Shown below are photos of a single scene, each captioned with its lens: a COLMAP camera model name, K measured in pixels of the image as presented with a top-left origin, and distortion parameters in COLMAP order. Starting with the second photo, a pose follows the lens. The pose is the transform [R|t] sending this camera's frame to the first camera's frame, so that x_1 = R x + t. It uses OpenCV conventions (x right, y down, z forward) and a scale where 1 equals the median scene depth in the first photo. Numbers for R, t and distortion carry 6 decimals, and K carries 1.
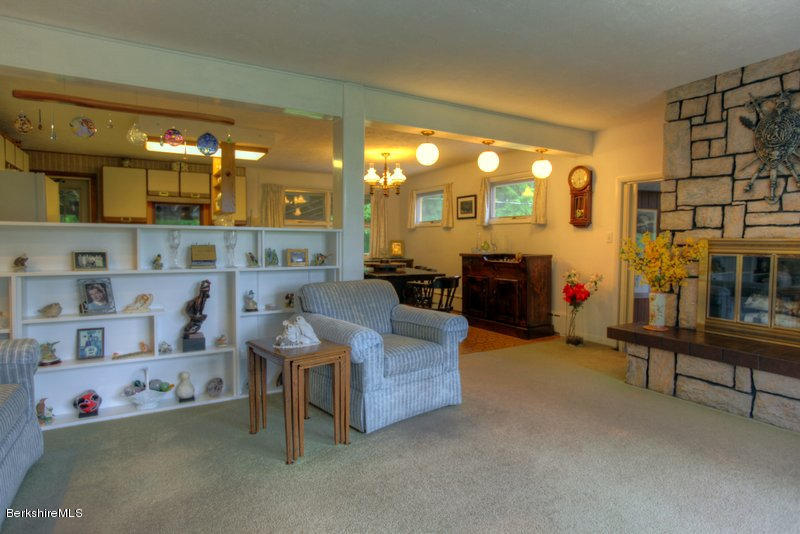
lens RADIAL K [[427.5, 0, 400.0], [0, 427.5, 267.0], [0, 0, 1]] dist [-0.043151, 0.019995]
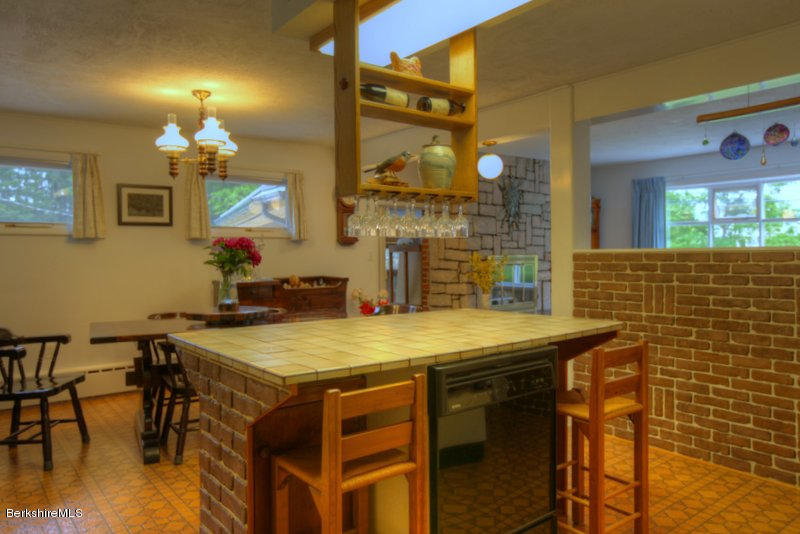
lens RADIAL K [[576.9, 0, 400.0], [0, 576.9, 267.0], [0, 0, 1]] dist [-0.053493, 0.000445]
pose [[-0.123788, -0.012502, 0.992230, -1.371340], [0.077275, 0.996763, 0.022200, -0.101126], [-0.989295, 0.079423, -0.122422, 1.625190]]
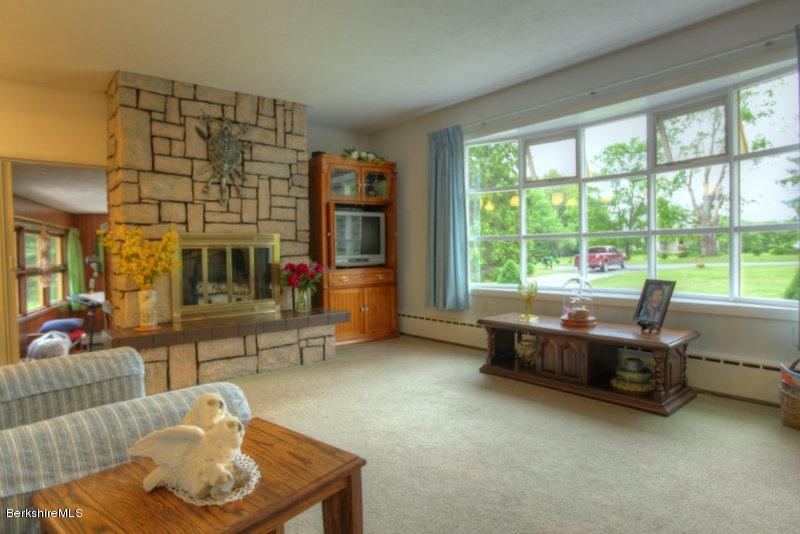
lens RADIAL K [[452.0, 0, 400.0], [0, 452.0, 267.0], [0, 0, 1]] dist [-0.029721, 0.000801]
pose [[-0.165477, -0.028702, 0.985796, -0.476517], [0.085900, 0.995358, 0.043399, 0.016882], [-0.982466, 0.091862, -0.162244, 0.654271]]
